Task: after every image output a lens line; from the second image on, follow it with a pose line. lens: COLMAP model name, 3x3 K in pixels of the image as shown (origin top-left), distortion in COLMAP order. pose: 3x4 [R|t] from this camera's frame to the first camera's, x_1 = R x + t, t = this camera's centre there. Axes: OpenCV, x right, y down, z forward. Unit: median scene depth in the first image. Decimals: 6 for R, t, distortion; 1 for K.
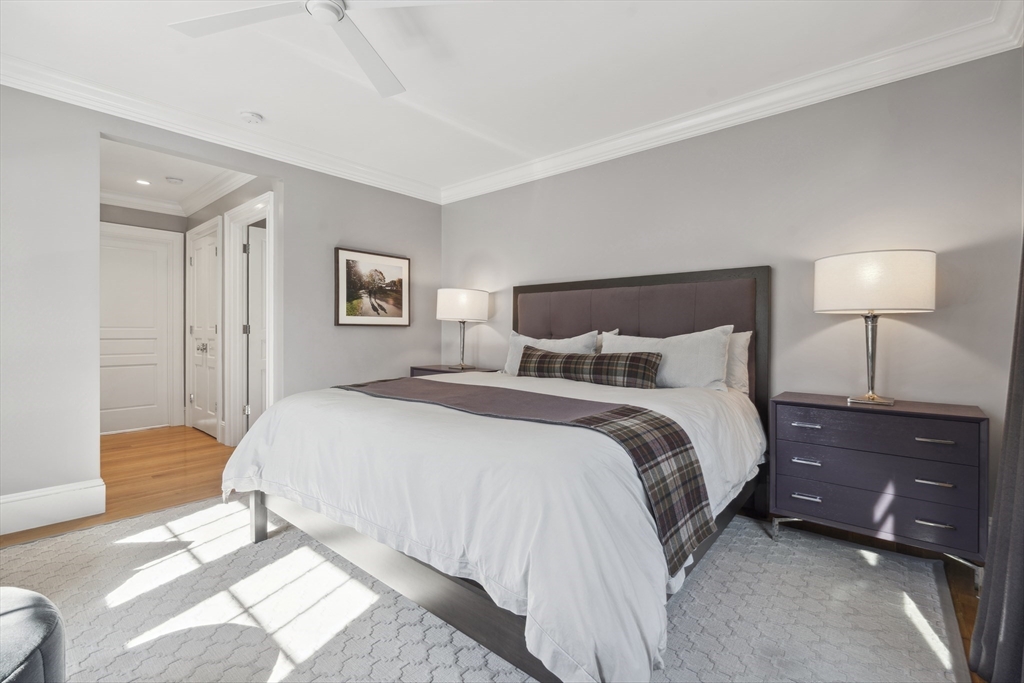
lens RADIAL K [[451.9, 0, 514.1], [0, 451.9, 336.0], [0, 0, 1]] dist [-0.000589, 0.000247]
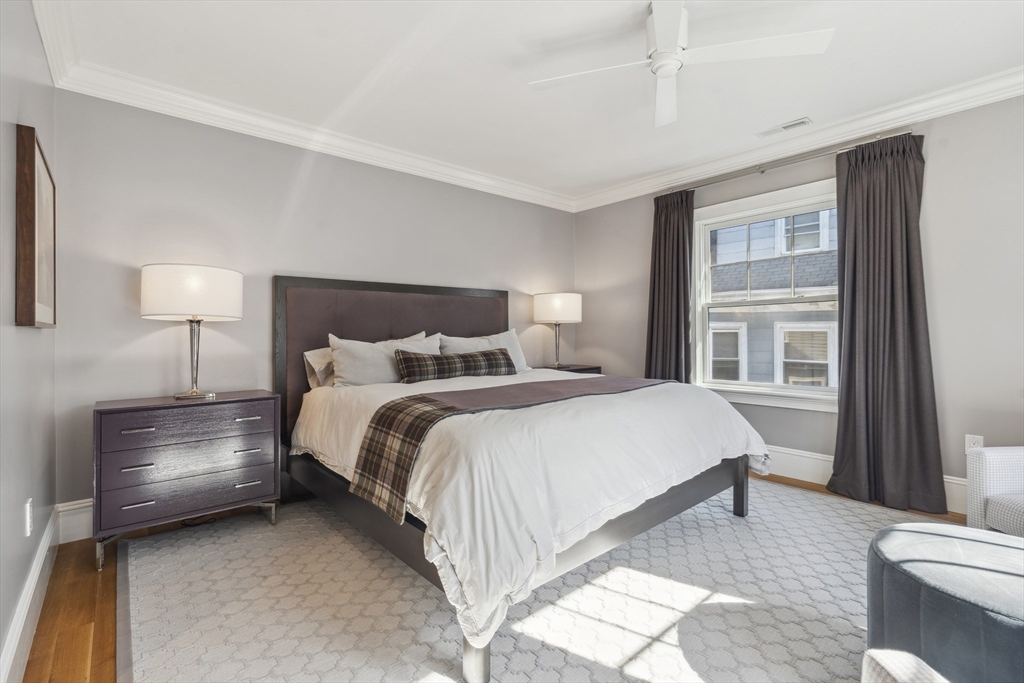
lens RADIAL K [[451.9, 0, 515.4], [0, 451.9, 333.1], [0, 0, 1]] dist [-0.000589, 0.000247]
pose [[0.146463, -0.007121, 0.989190, -0.945180], [0.025141, 0.999678, 0.003474, -0.011532], [-0.988897, 0.024361, 0.146595, 0.699007]]
